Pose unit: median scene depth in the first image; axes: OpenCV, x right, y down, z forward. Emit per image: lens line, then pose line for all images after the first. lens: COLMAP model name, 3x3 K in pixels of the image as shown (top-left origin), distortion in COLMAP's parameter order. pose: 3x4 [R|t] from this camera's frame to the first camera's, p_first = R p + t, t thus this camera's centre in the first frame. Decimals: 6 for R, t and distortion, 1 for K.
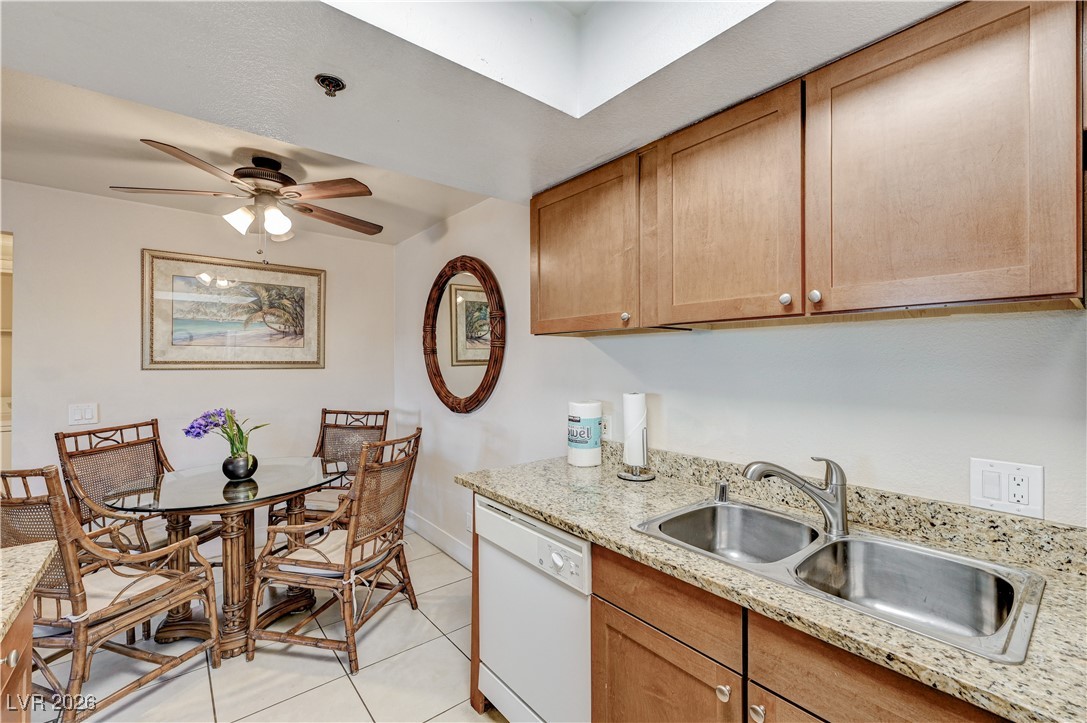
lens RADIAL K [[458.3, 0, 543.5], [0, 458.3, 361.5], [0, 0, 1]] dist [-0.000438, -0.000054]
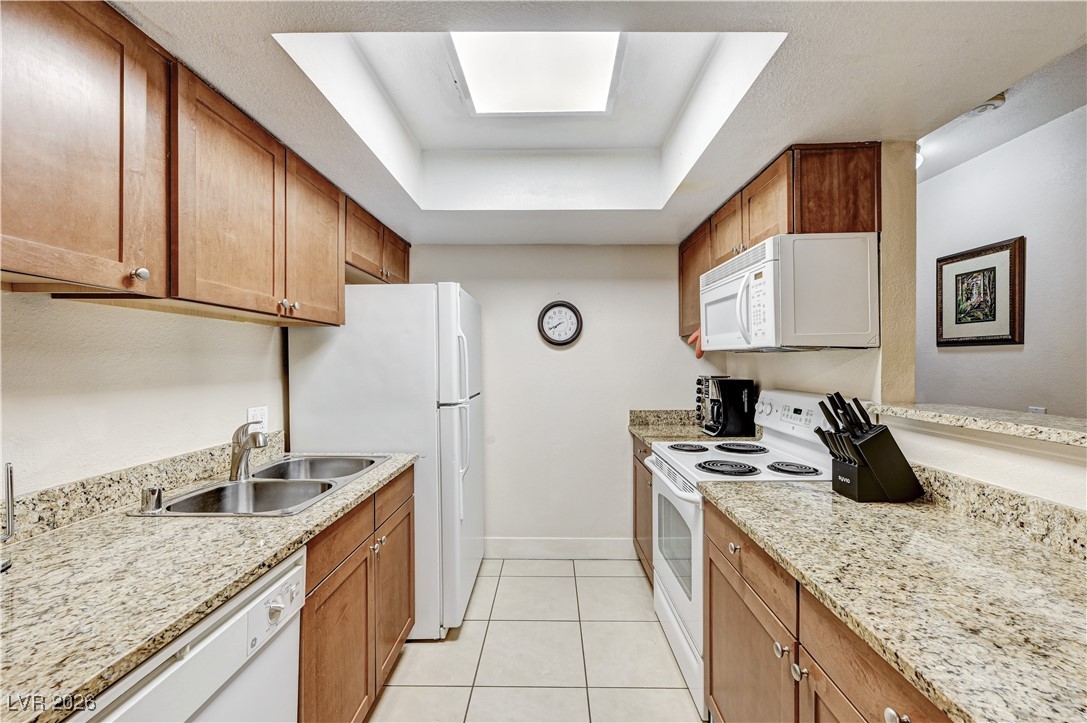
lens RADIAL K [[442.5, 0, 547.5], [0, 442.5, 365.1], [0, 0, 1]] dist [0.000922, 0.000740]
pose [[-0.765963, -0.003420, 0.642876, -0.708158], [0.003037, 0.999955, 0.008938, 0.030627], [-0.642878, 0.008799, -0.765918, 1.164807]]
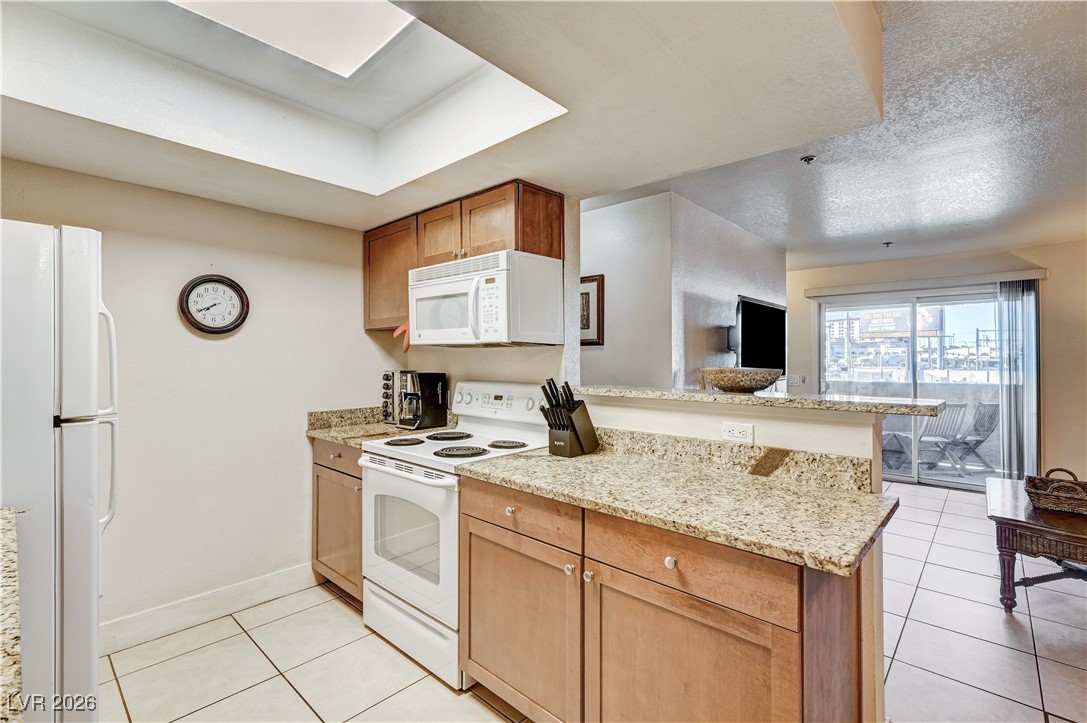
lens RADIAL K [[491.2, 0, 545.6], [0, 491.2, 355.5], [0, 0, 1]] dist [0.001555, 0.000231]
pose [[-0.989707, -0.000633, -0.143109, -0.355061], [0.000243, 0.999981, -0.006103, 0.044265], [0.143111, -0.006075, -0.989688, 1.407701]]
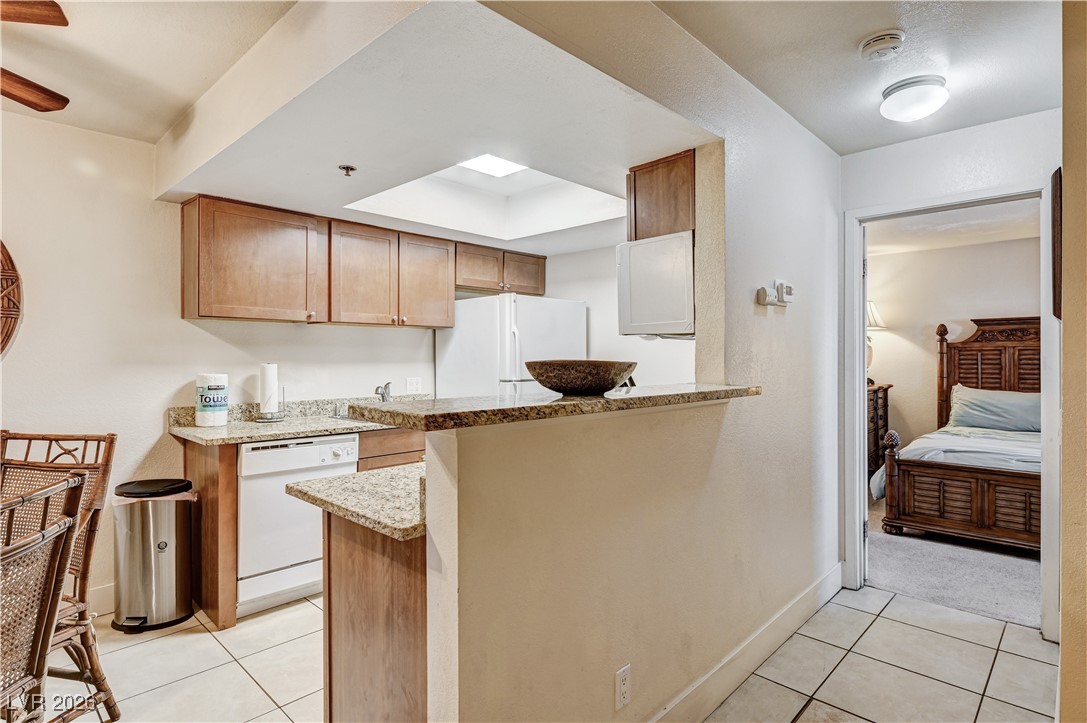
lens RADIAL K [[566.5, 0, 544.5], [0, 566.5, 355.7], [0, 0, 1]] dist [-0.002310, -0.000482]
pose [[-0.118144, 0.000348, 0.992996, -2.047794], [0.002166, 0.999998, -0.000093, 0.056559], [-0.992994, 0.002140, -0.118144, 0.426737]]
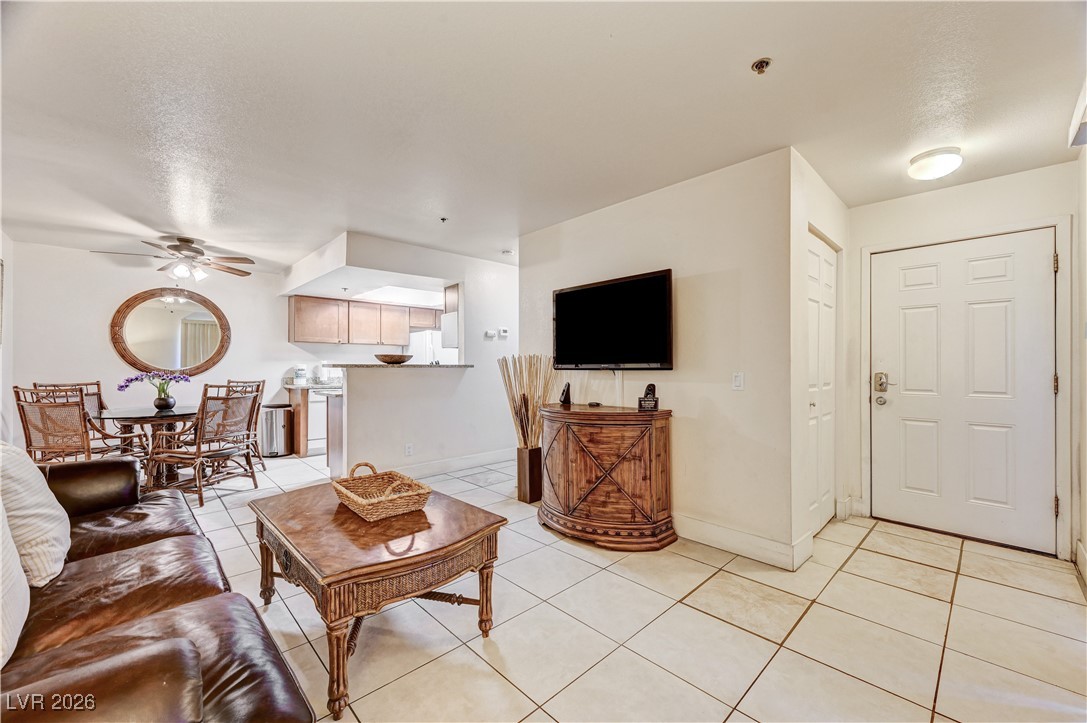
lens RADIAL K [[426.5, 0, 543.5], [0, 426.5, 361.5], [0, 0, 1]] dist [0.000185, 0.000017]
pose [[-0.073574, 0.014353, 0.997186, -3.886854], [0.004778, 0.999890, -0.014040, 0.159265], [-0.997278, 0.003732, -0.073634, -0.534289]]
